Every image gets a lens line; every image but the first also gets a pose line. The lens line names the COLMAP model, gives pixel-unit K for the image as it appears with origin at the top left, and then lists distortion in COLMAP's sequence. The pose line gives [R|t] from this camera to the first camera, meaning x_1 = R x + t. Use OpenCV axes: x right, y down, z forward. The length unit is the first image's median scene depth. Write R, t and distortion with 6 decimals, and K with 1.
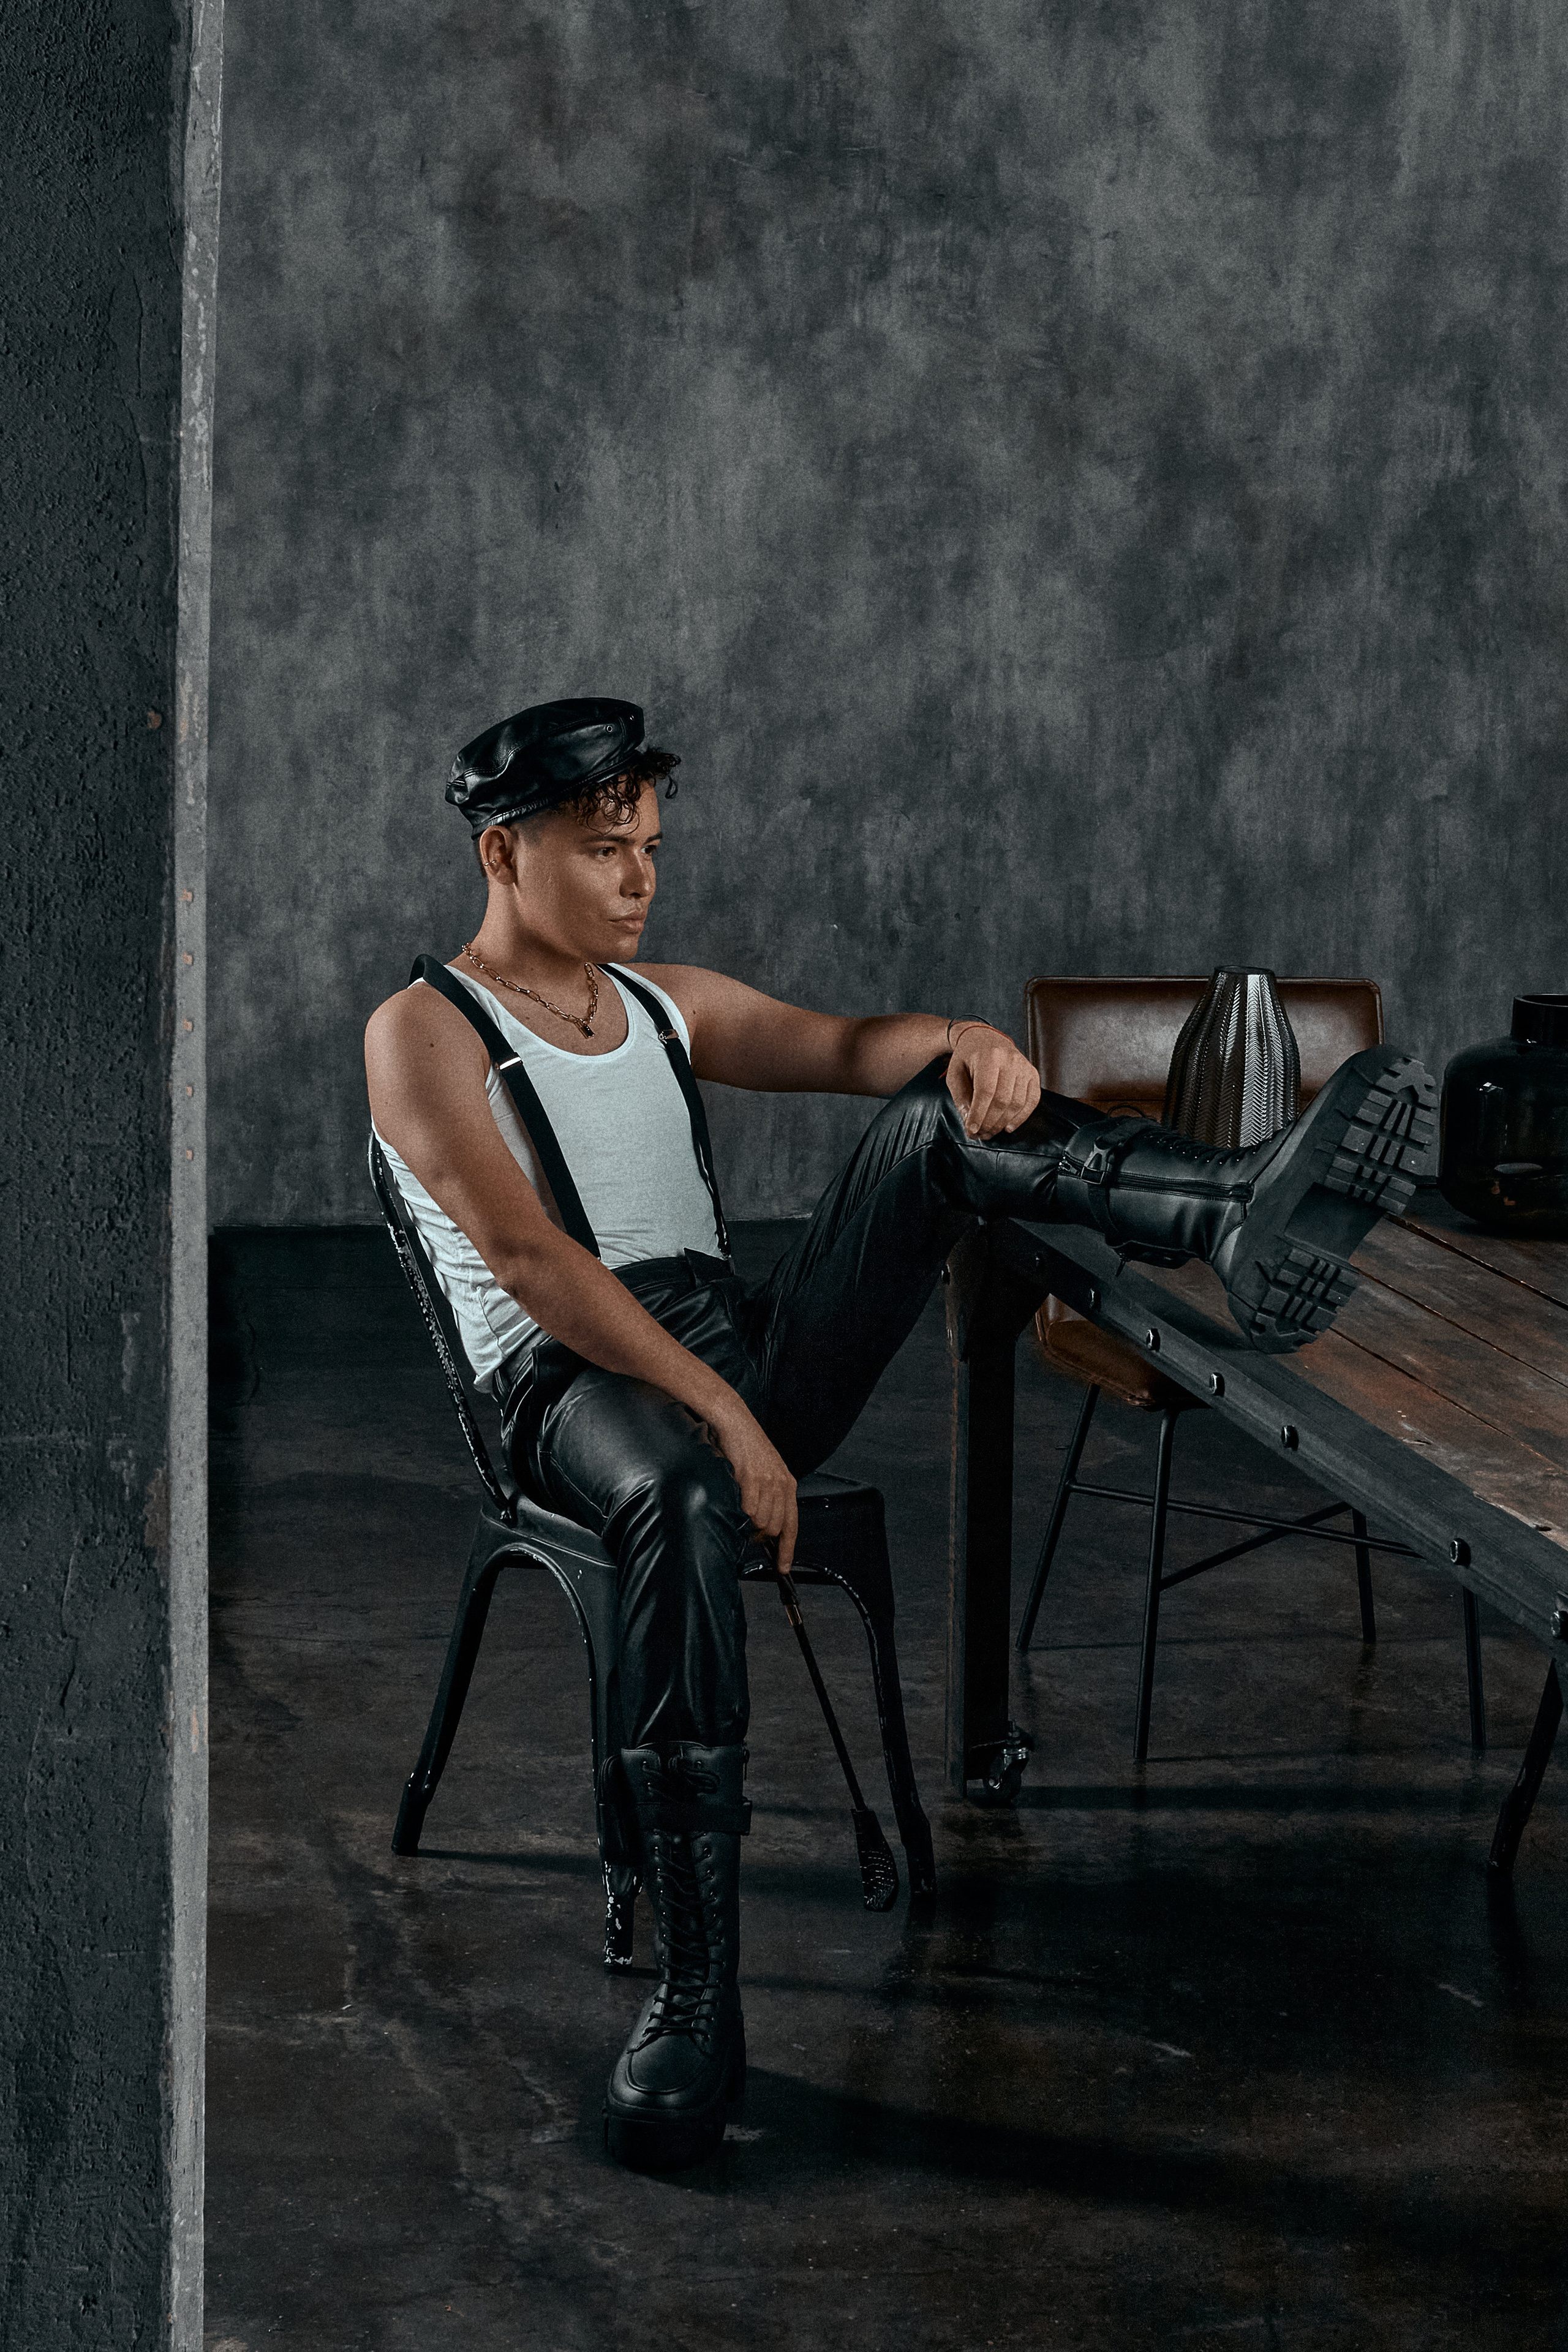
lens RADIAL K [[4092.2, 0, 715.4], [0, 4092.2, 1147.6], [0, 0, 1]] dist [-0.113829, 0.105800]
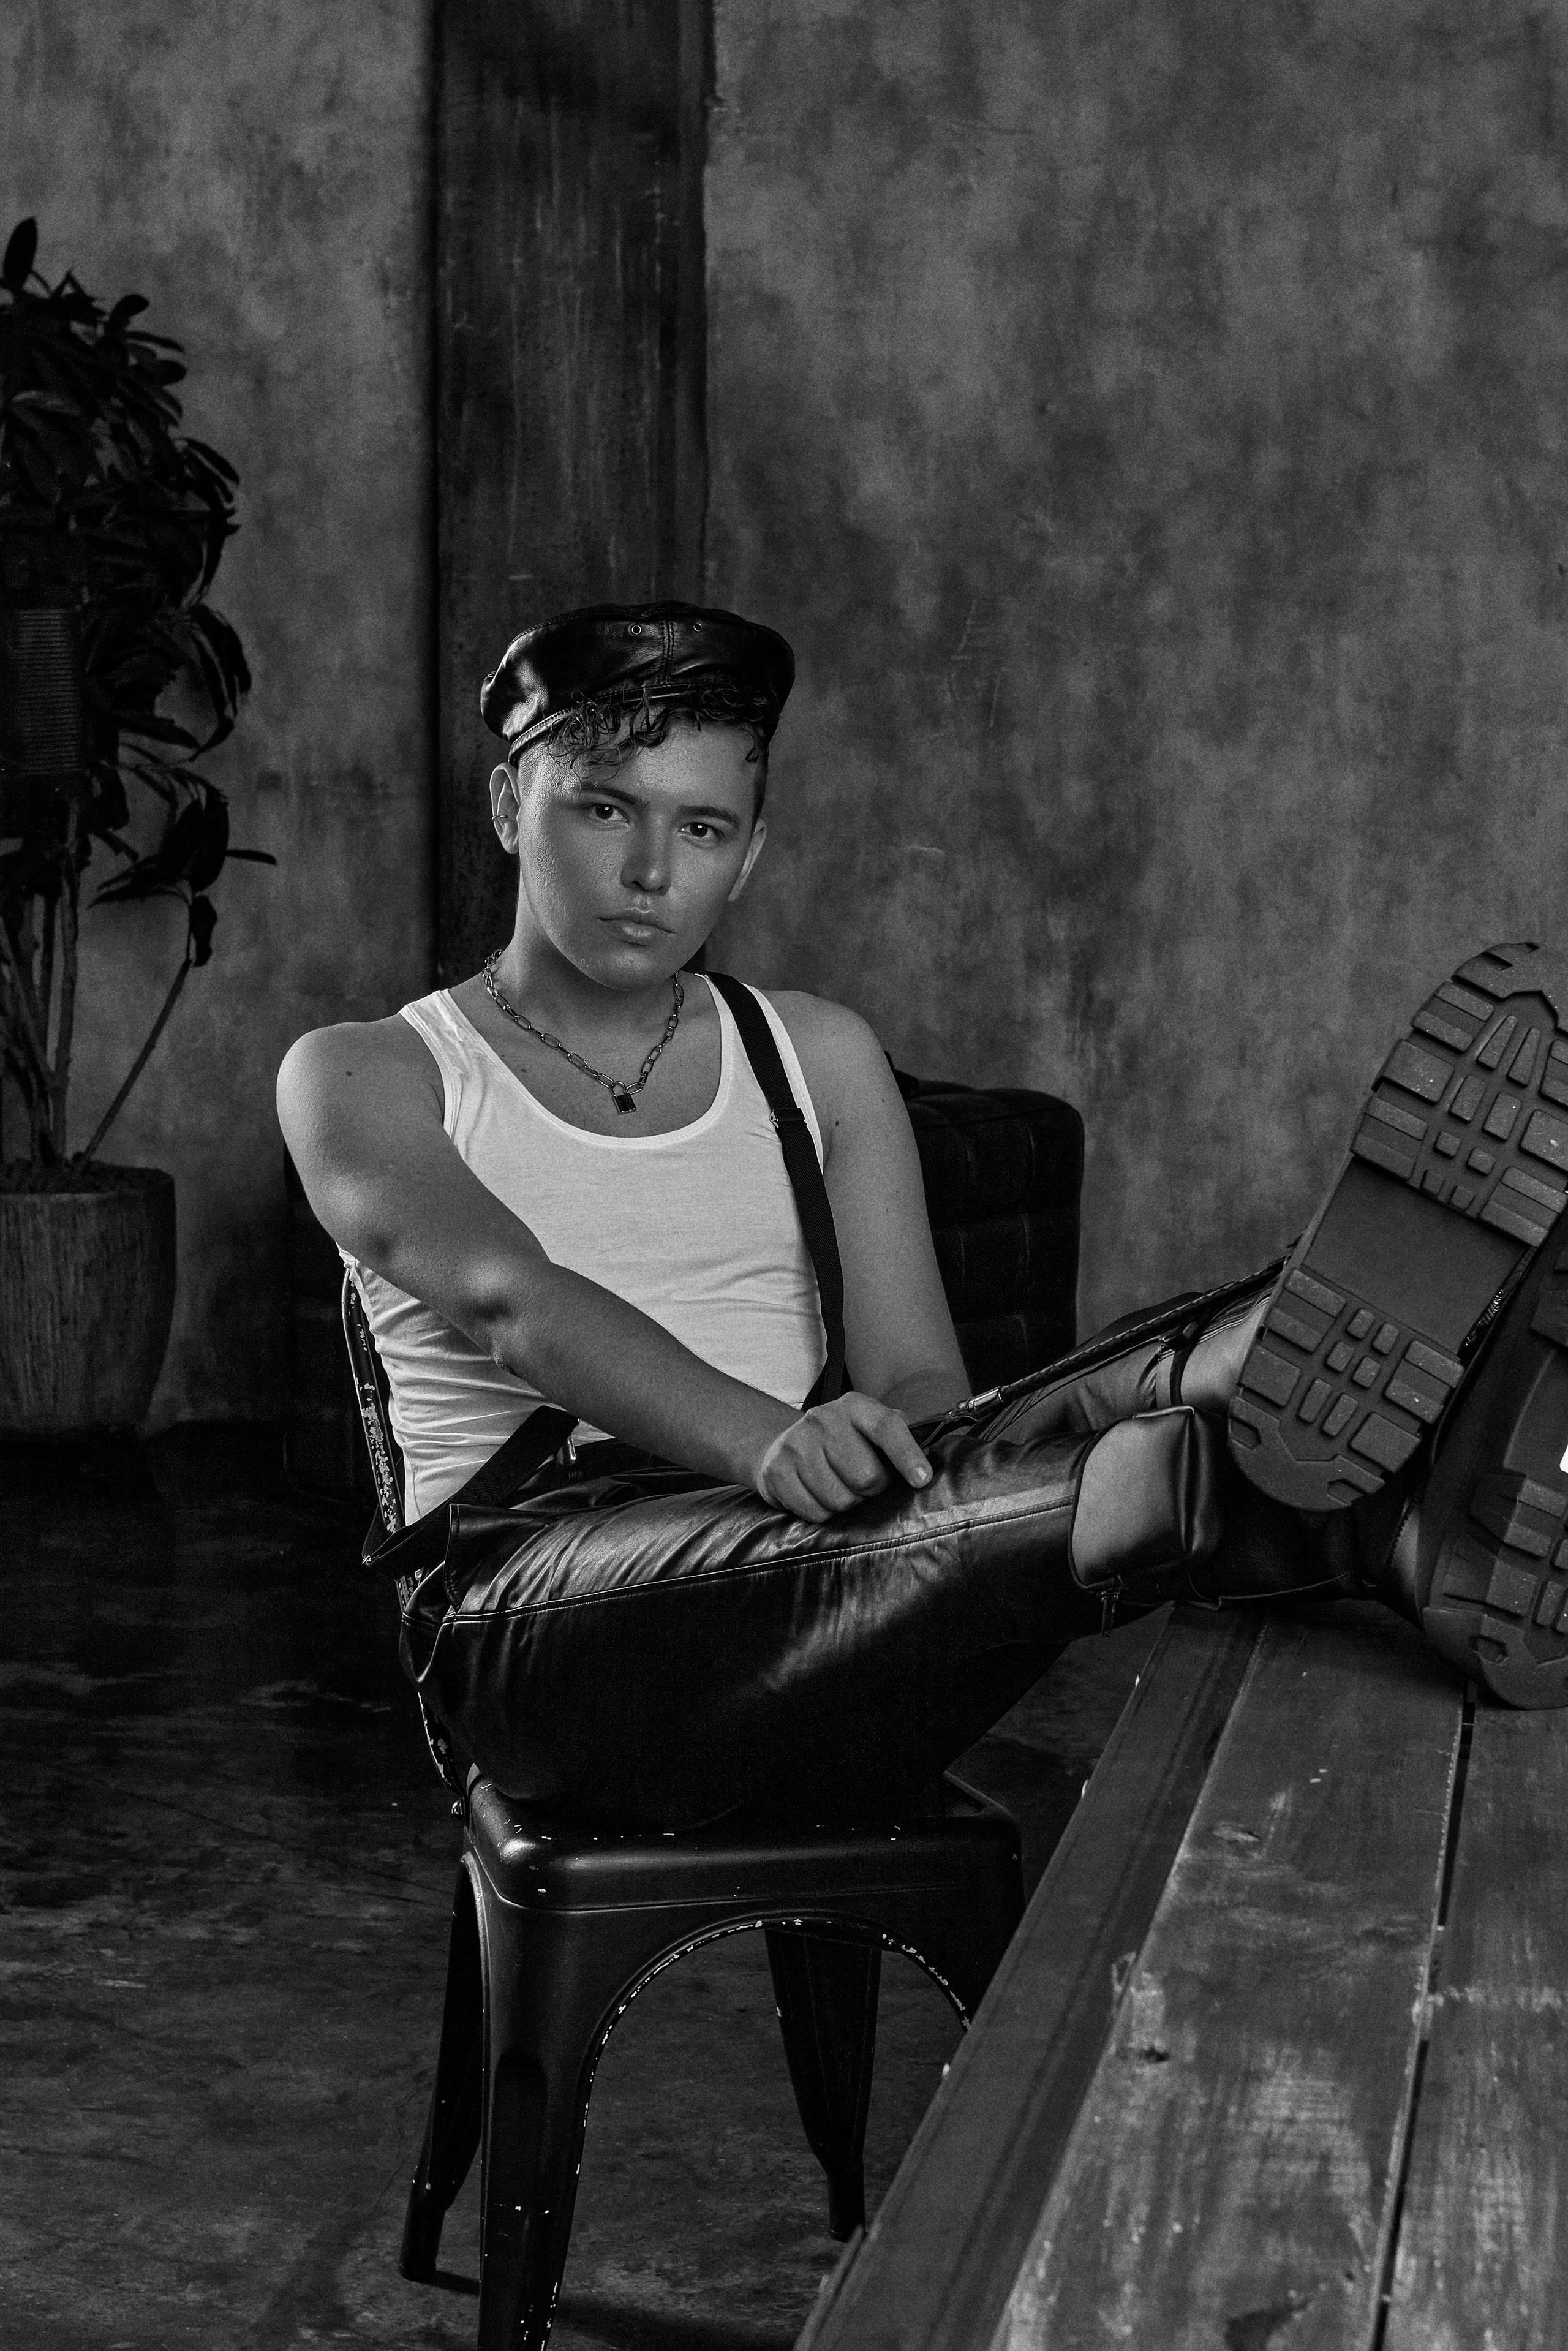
lens RADIAL K [[3938.0, 0, 777.2], [0, 3938.0, 1280.0], [0, 0, 1]] dist [-0.144719, 0.140393]
pose [[0.918796, 0.033078, -0.393345, 0.134567], [-0.045389, 0.998726, -0.022033, 0.008663], [0.392115, 0.038098, 0.919127, 0.210730]]
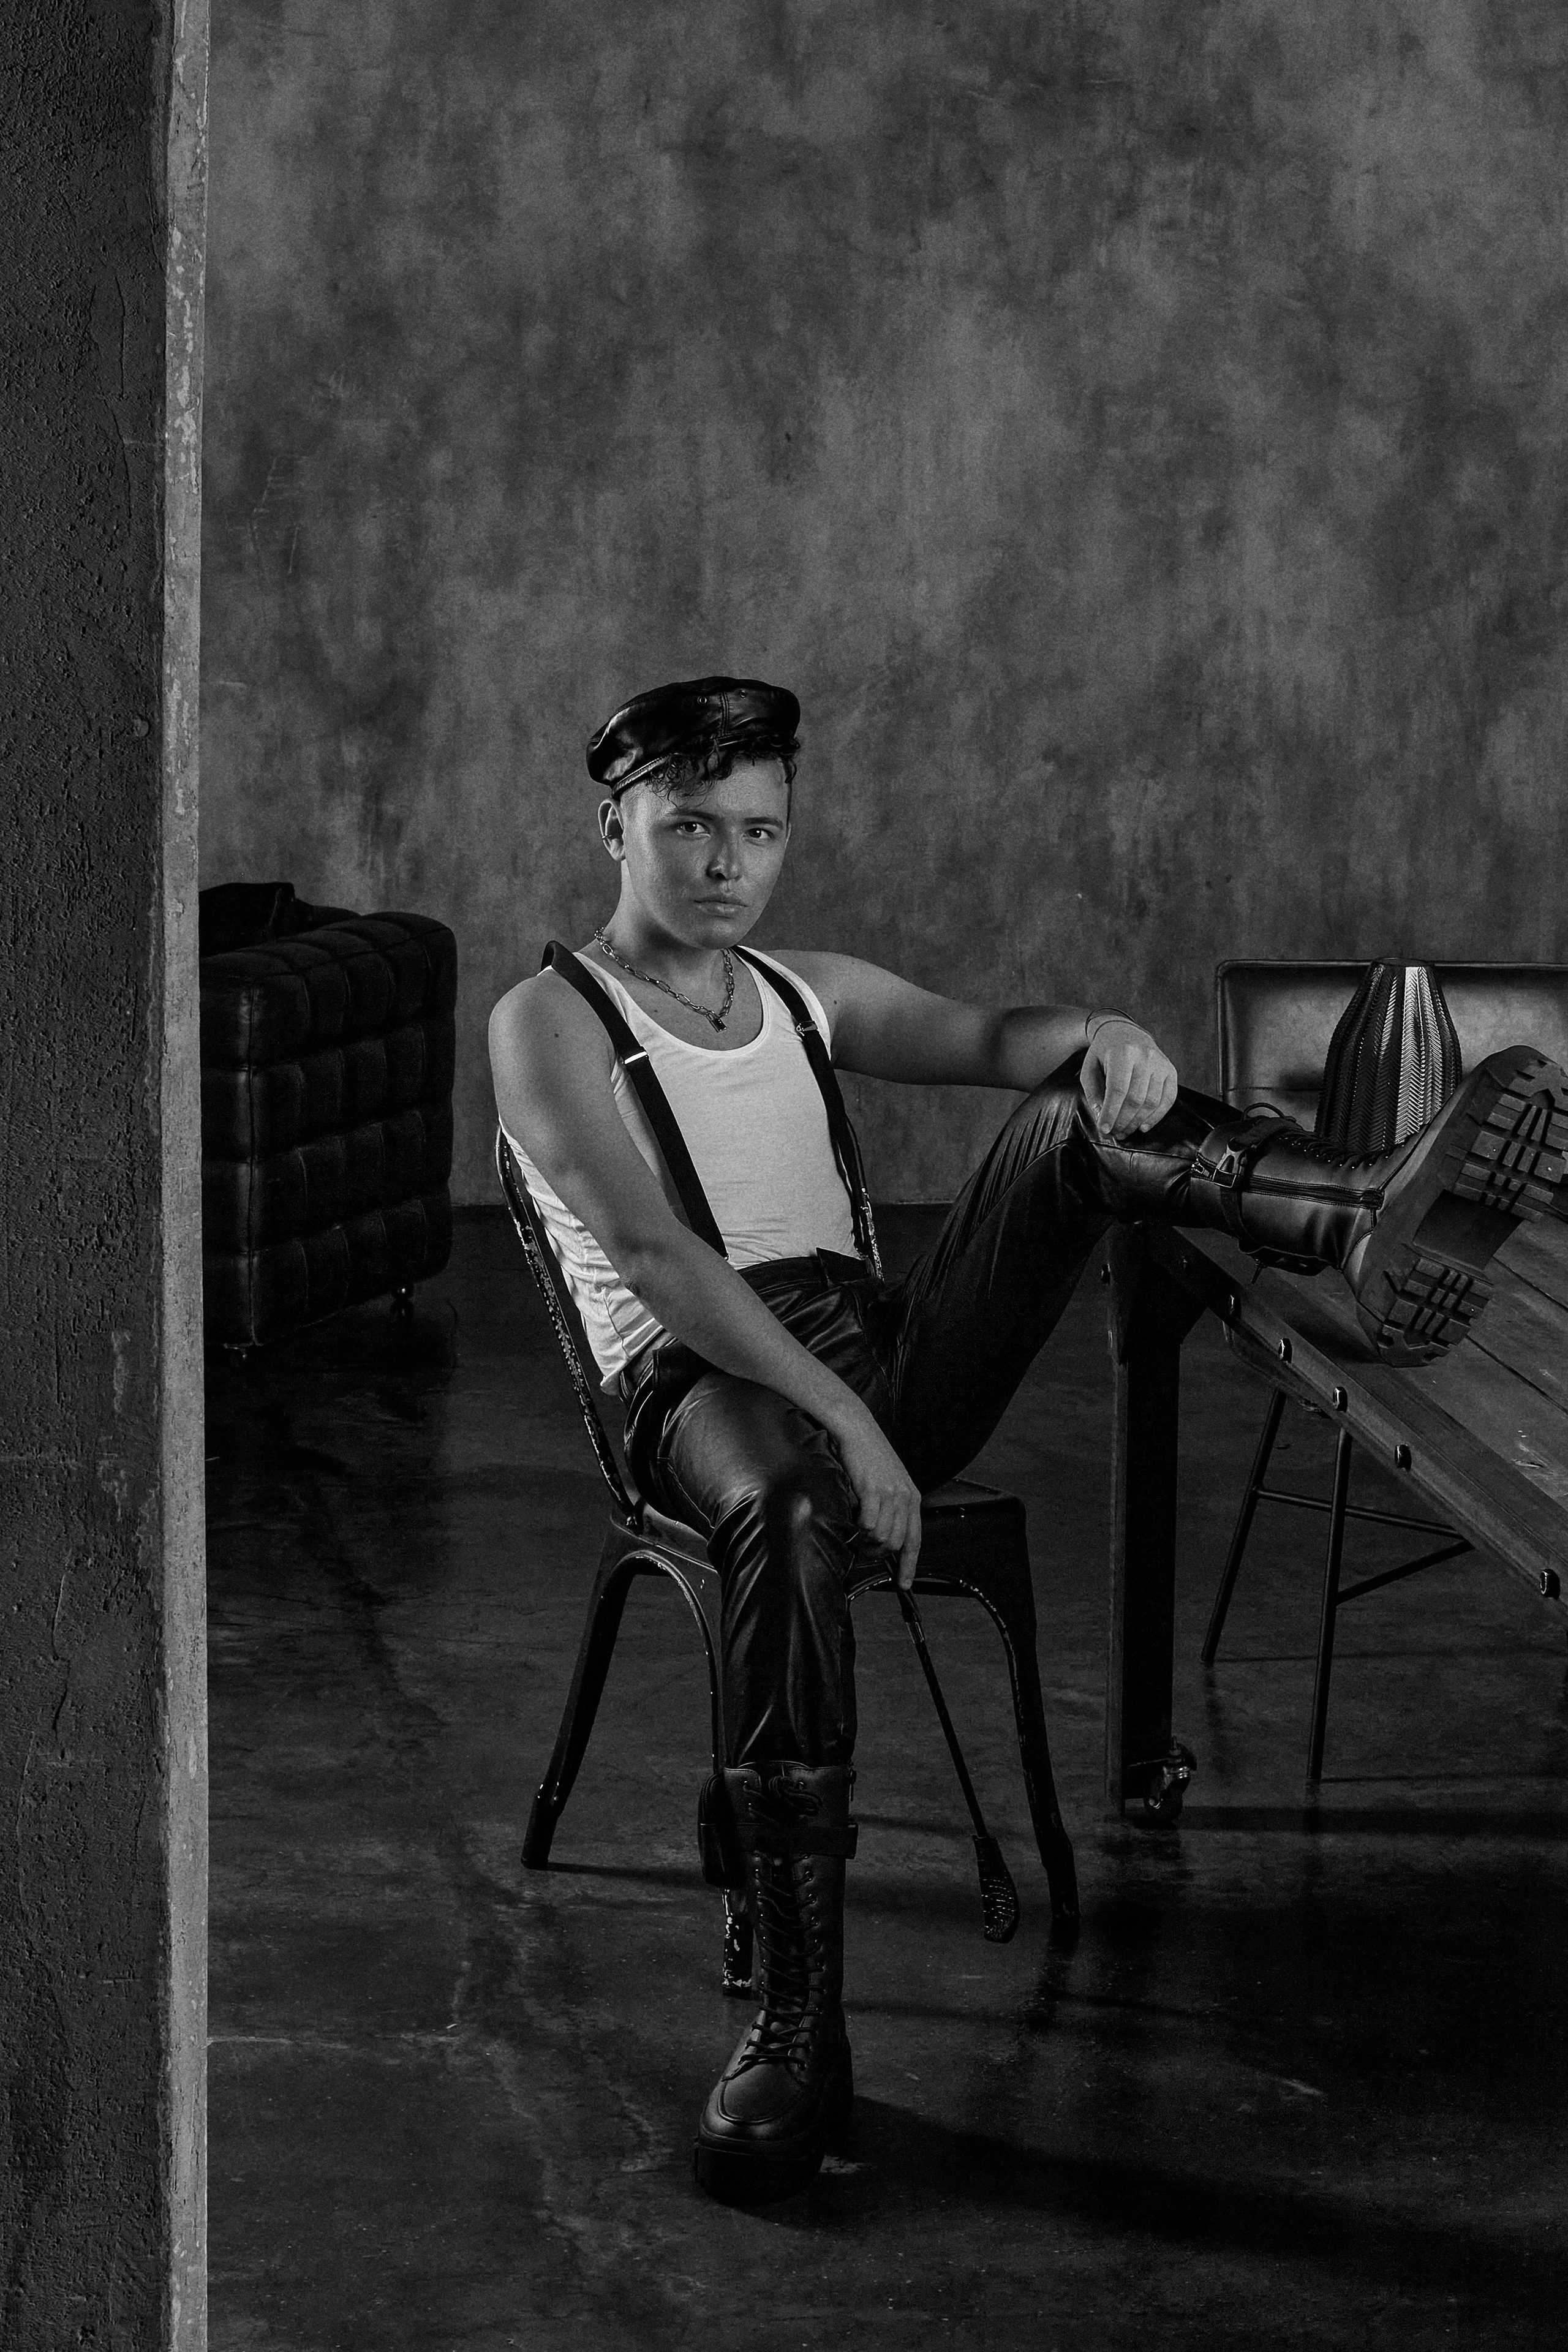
lens RADIAL K [[4282.5, 0, 784.0], [0, 4282.5, 1176.0], [0, 0, 1]] dist [-0.136198, 0.270761]
pose [[0.997941, 0.007484, -0.063697, 0.025801], [-0.006440, 0.999842, 0.016586, -0.004741], [0.063811, -0.016142, 0.997831, -0.004242]]
